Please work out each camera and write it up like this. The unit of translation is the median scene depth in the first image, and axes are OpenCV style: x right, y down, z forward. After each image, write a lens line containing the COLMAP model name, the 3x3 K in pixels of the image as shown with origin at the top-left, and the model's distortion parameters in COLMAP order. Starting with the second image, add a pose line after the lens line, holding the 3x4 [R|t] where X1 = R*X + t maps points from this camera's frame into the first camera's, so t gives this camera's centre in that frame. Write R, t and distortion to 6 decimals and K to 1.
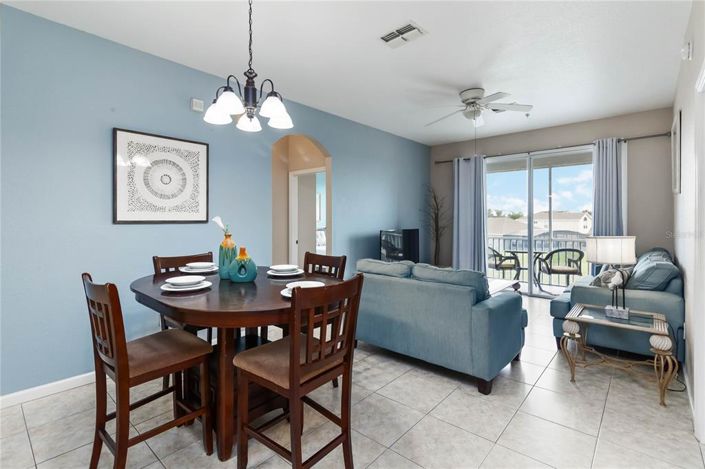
lens RADIAL K [[330.2, 0, 354.8], [0, 330.2, 220.5], [0, 0, 1]] dist [-0.001375, 0.004365]
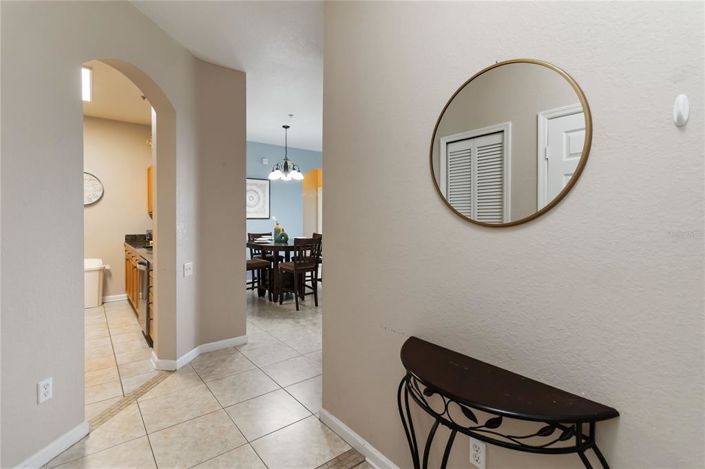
lens RADIAL K [[330.2, 0, 349.5], [0, 330.2, 223.3], [0, 0, 1]] dist [-0.001375, 0.004365]
pose [[0.984368, 0.006686, -0.175994, 0.417112], [-0.004110, 0.999879, 0.015000, 0.000665], [0.176073, -0.014042, 0.984277, -0.963424]]
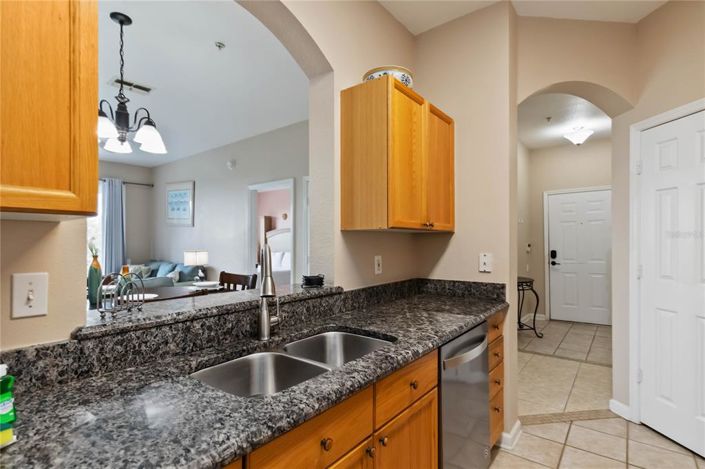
lens RADIAL K [[357.7, 0, 349.4], [0, 357.7, 240.6], [0, 0, 1]] dist [-0.000875, 0.000316]
pose [[-0.054284, 0.003490, 0.998519, -1.008533], [0.001734, 0.999993, -0.003401, 0.001661], [-0.998524, 0.001546, -0.054289, 0.234902]]
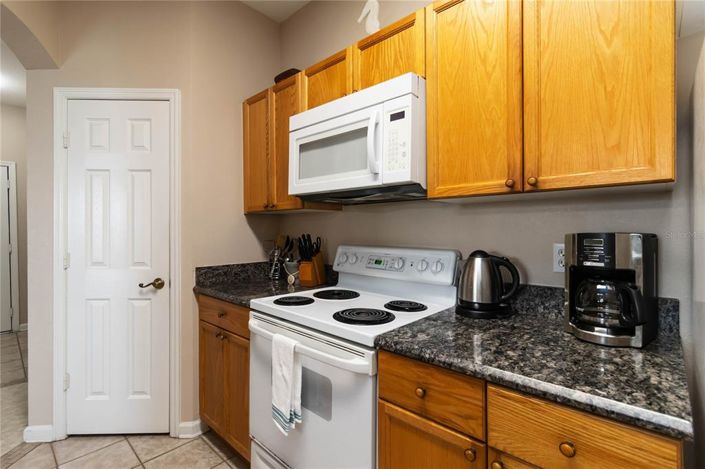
lens RADIAL K [[330.2, 0, 353.6], [0, 330.2, 231.5], [0, 0, 1]] dist [-0.001375, 0.004365]
pose [[-0.999692, 0.003432, 0.024573, -0.811628], [0.003460, 0.999993, 0.001077, 0.014234], [-0.024569, 0.001162, -0.999697, 0.168235]]
